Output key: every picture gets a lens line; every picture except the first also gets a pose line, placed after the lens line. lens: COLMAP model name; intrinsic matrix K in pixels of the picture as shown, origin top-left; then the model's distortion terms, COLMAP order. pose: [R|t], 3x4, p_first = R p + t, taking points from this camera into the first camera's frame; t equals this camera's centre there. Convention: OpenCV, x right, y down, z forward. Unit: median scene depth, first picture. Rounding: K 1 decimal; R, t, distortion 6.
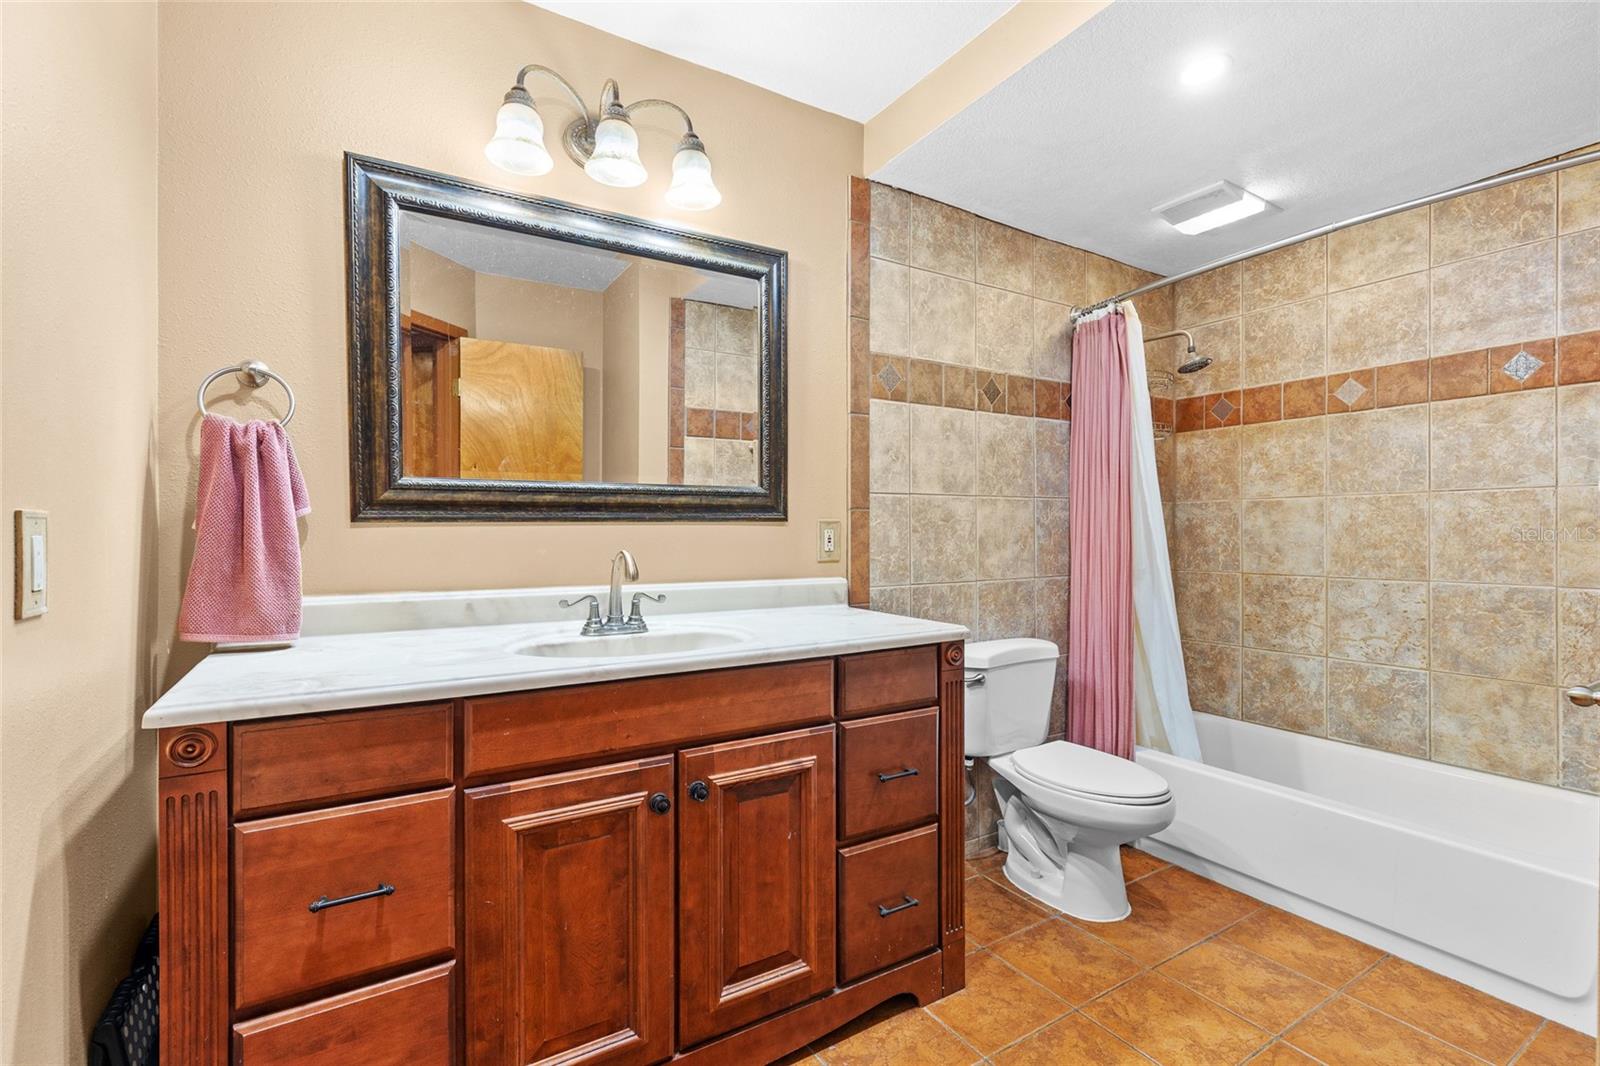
lens RADIAL K [[727.5, 0, 790.3], [0, 727.5, 539.7], [0, 0, 1]] dist [-0.002205, -0.000096]
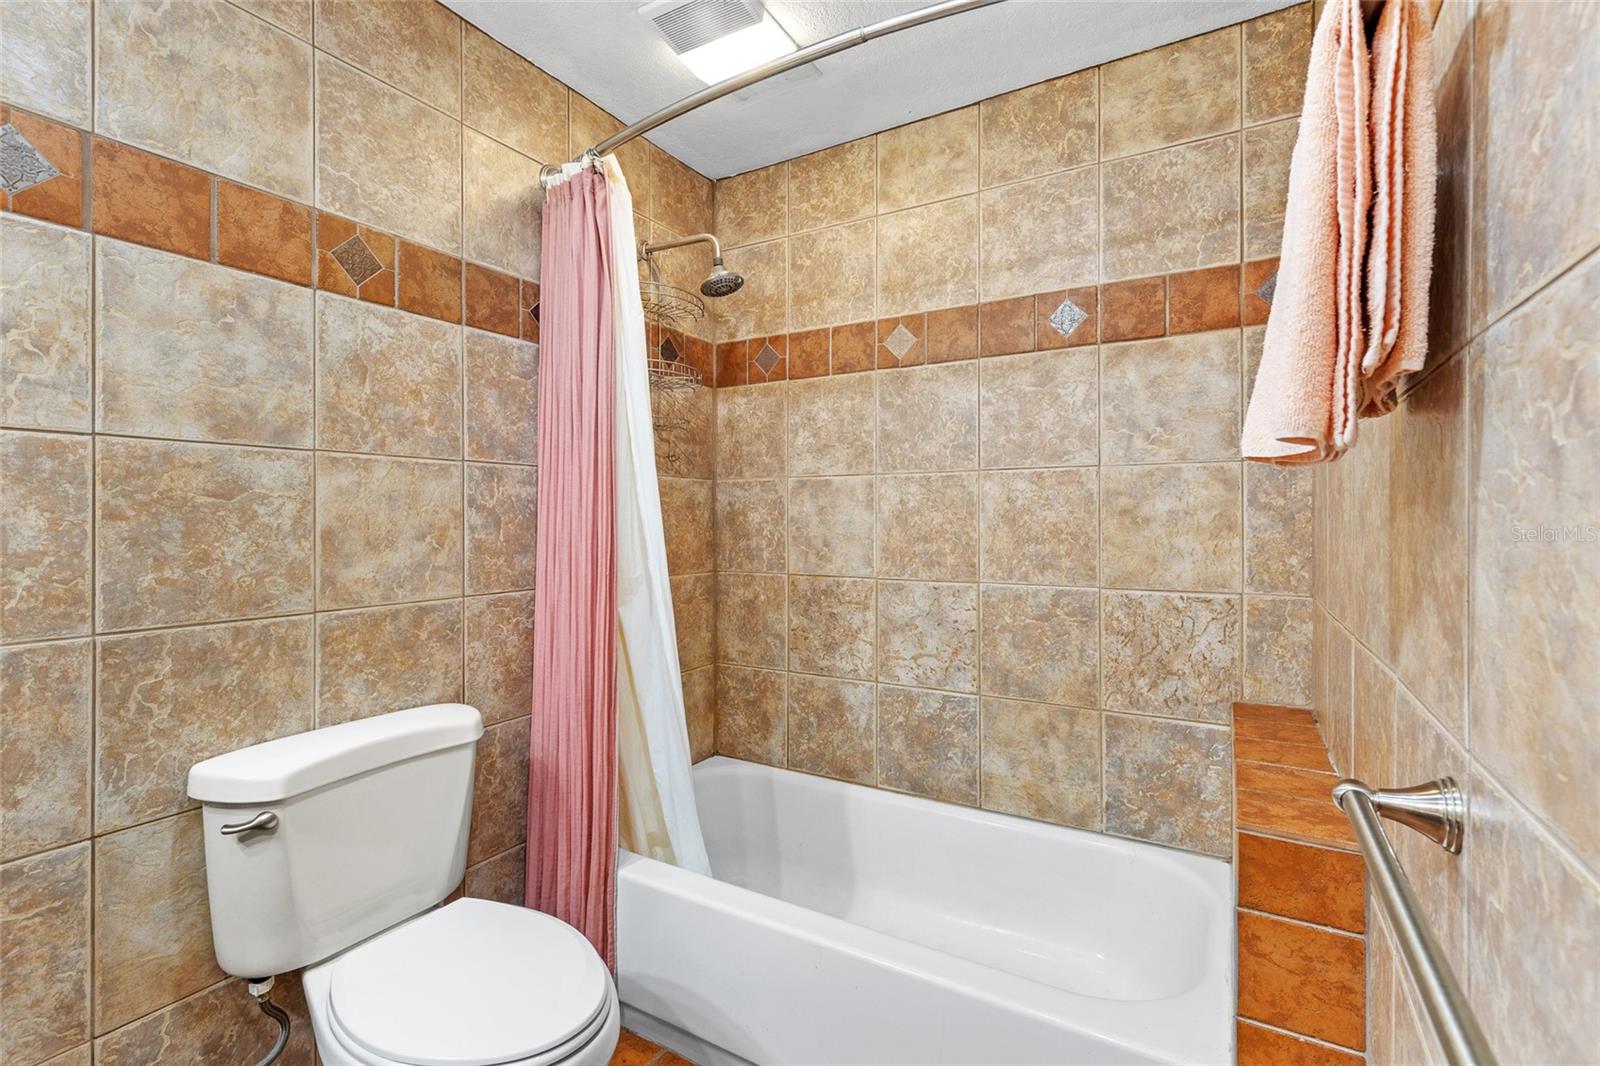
lens RADIAL K [[727.5, 0, 801.6], [0, 727.5, 528.5], [0, 0, 1]] dist [-0.002205, -0.000096]
pose [[0.882768, -0.002688, 0.469801, 0.317172], [0.002053, 0.999996, 0.001864, -0.004119], [-0.469805, -0.000681, 0.882770, 0.368337]]
